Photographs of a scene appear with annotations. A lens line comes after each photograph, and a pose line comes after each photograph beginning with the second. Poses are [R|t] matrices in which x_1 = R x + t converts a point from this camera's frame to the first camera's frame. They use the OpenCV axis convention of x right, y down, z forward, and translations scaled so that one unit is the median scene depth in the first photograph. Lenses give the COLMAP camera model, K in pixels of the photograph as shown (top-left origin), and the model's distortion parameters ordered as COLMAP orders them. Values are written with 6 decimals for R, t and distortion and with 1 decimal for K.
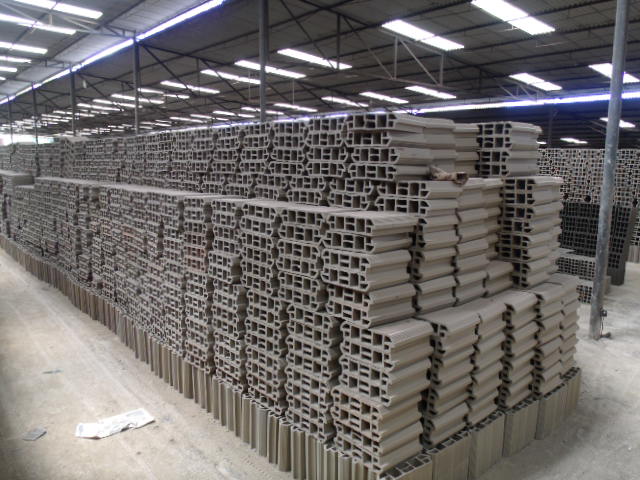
lens RADIAL K [[487.2, 0, 320.6], [0, 487.2, 238.7], [0, 0, 1]] dist [-0.053805, -0.003141]
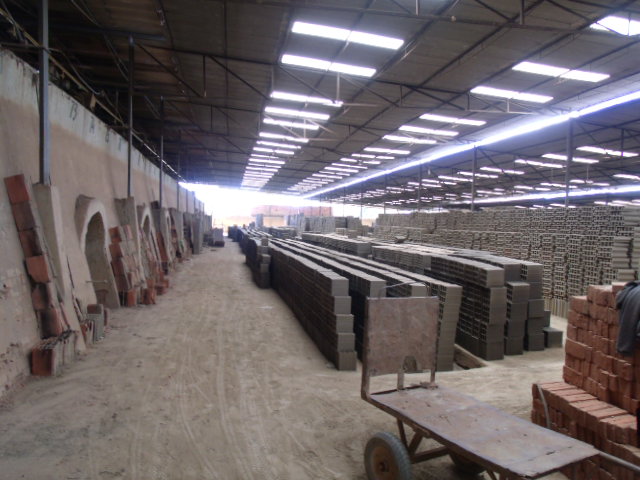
lens RADIAL K [[487.2, 0, 320.5], [0, 487.2, 242.7], [0, 0, 1]] dist [-0.053805, -0.003141]
pose [[0.848140, 0.026586, -0.529104, 0.100858], [-0.094179, 0.990398, -0.101202, 0.403319], [0.521333, 0.135664, 0.842500, -2.184948]]
